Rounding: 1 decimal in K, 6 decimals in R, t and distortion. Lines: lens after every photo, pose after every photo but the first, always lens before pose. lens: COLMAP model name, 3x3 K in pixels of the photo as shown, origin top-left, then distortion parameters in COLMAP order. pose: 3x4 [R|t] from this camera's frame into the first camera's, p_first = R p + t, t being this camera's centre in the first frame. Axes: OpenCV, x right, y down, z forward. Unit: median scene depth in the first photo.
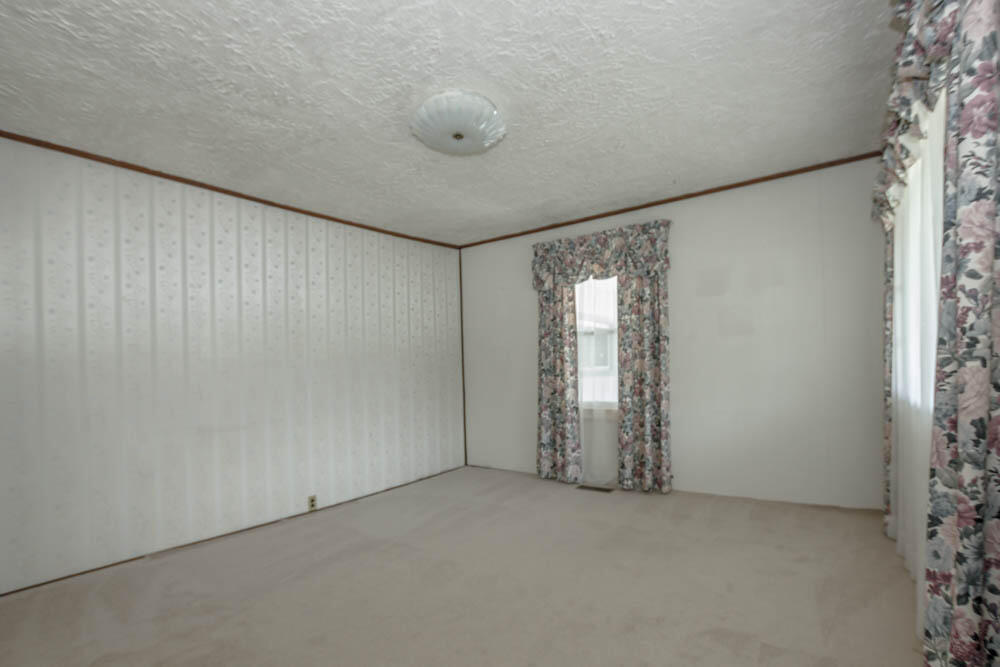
lens RADIAL K [[482.2, 0, 510.5], [0, 482.2, 373.1], [0, 0, 1]] dist [-0.032334, 0.003997]
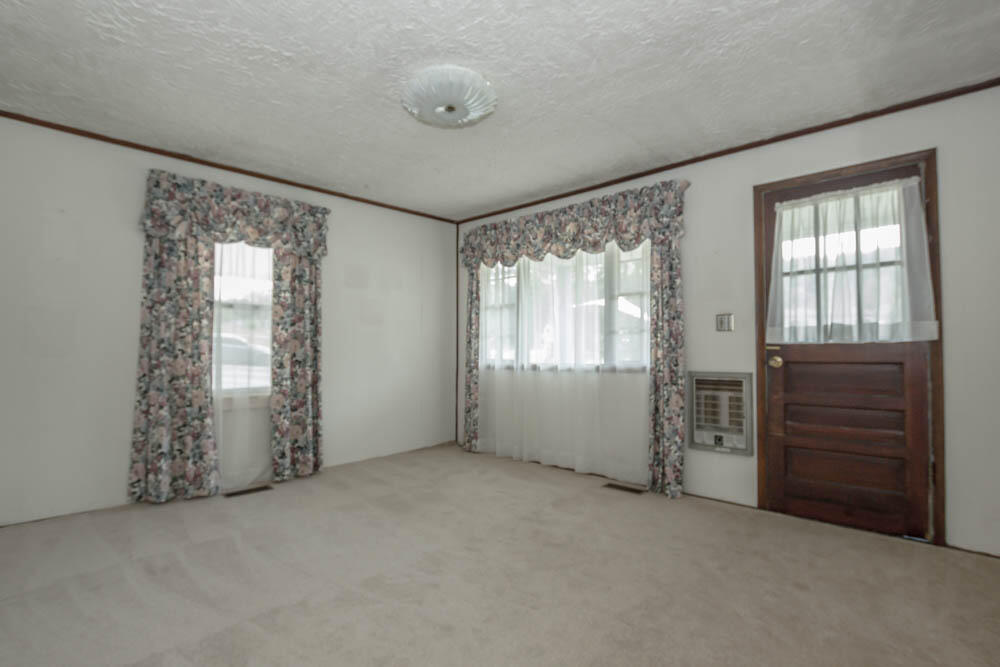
lens RADIAL K [[482.2, 0, 502.6], [0, 482.2, 332.6], [0, 0, 1]] dist [-0.032334, 0.003997]
pose [[0.122717, 0.055892, 0.990867, -0.600201], [0.003601, 0.998381, -0.056761, 0.011881], [-0.992435, 0.010533, 0.122317, 0.445304]]
